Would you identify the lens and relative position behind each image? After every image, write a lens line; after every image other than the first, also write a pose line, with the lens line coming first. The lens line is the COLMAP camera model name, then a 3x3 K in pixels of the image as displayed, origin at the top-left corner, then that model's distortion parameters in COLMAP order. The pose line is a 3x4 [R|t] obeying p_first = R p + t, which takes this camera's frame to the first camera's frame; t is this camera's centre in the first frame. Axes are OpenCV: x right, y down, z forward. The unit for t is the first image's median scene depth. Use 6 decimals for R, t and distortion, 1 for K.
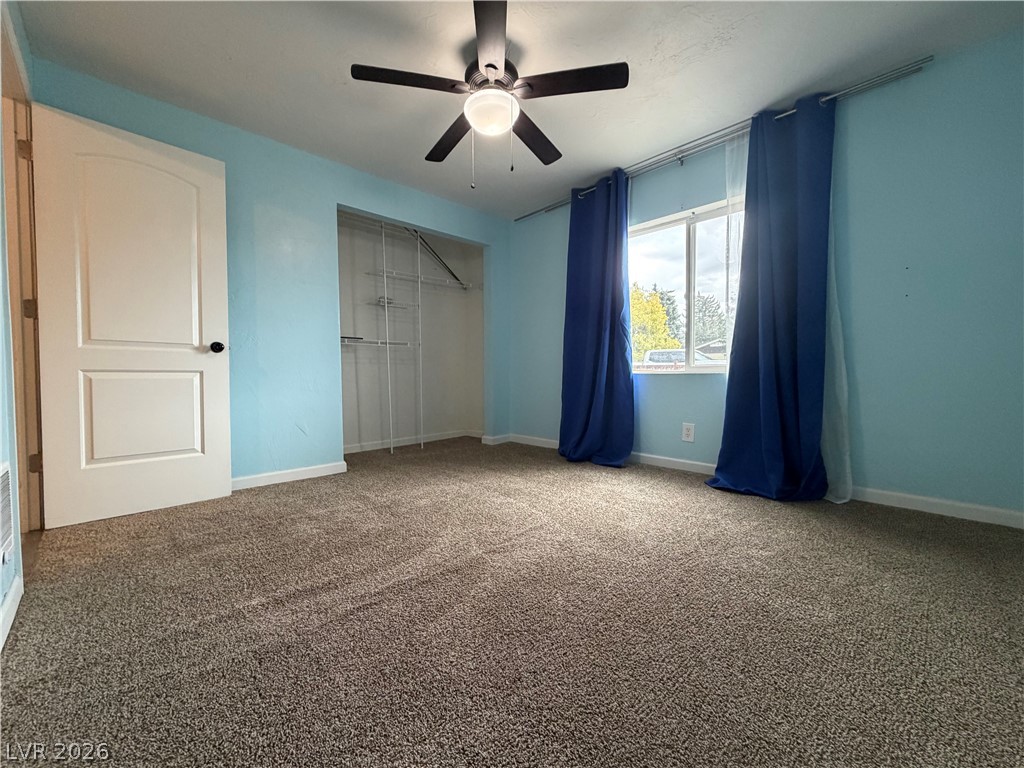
lens RADIAL K [[406.9, 0, 509.3], [0, 406.9, 386.4], [0, 0, 1]] dist [0.001320, 0.000142]
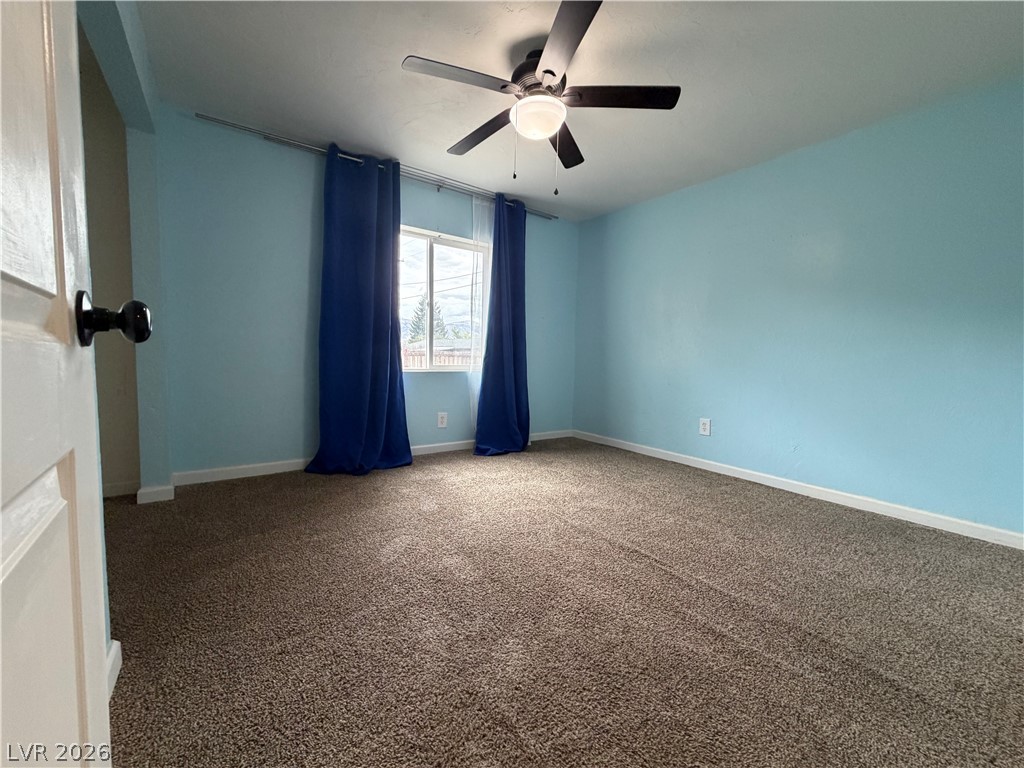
lens RADIAL K [[406.9, 0, 508.0], [0, 406.9, 386.3], [0, 0, 1]] dist [0.001320, 0.000142]
pose [[0.153129, -0.063051, 0.986193, -0.758004], [0.004576, 0.997997, 0.063095, -0.066423], [-0.988196, -0.005149, 0.153111, 0.657082]]
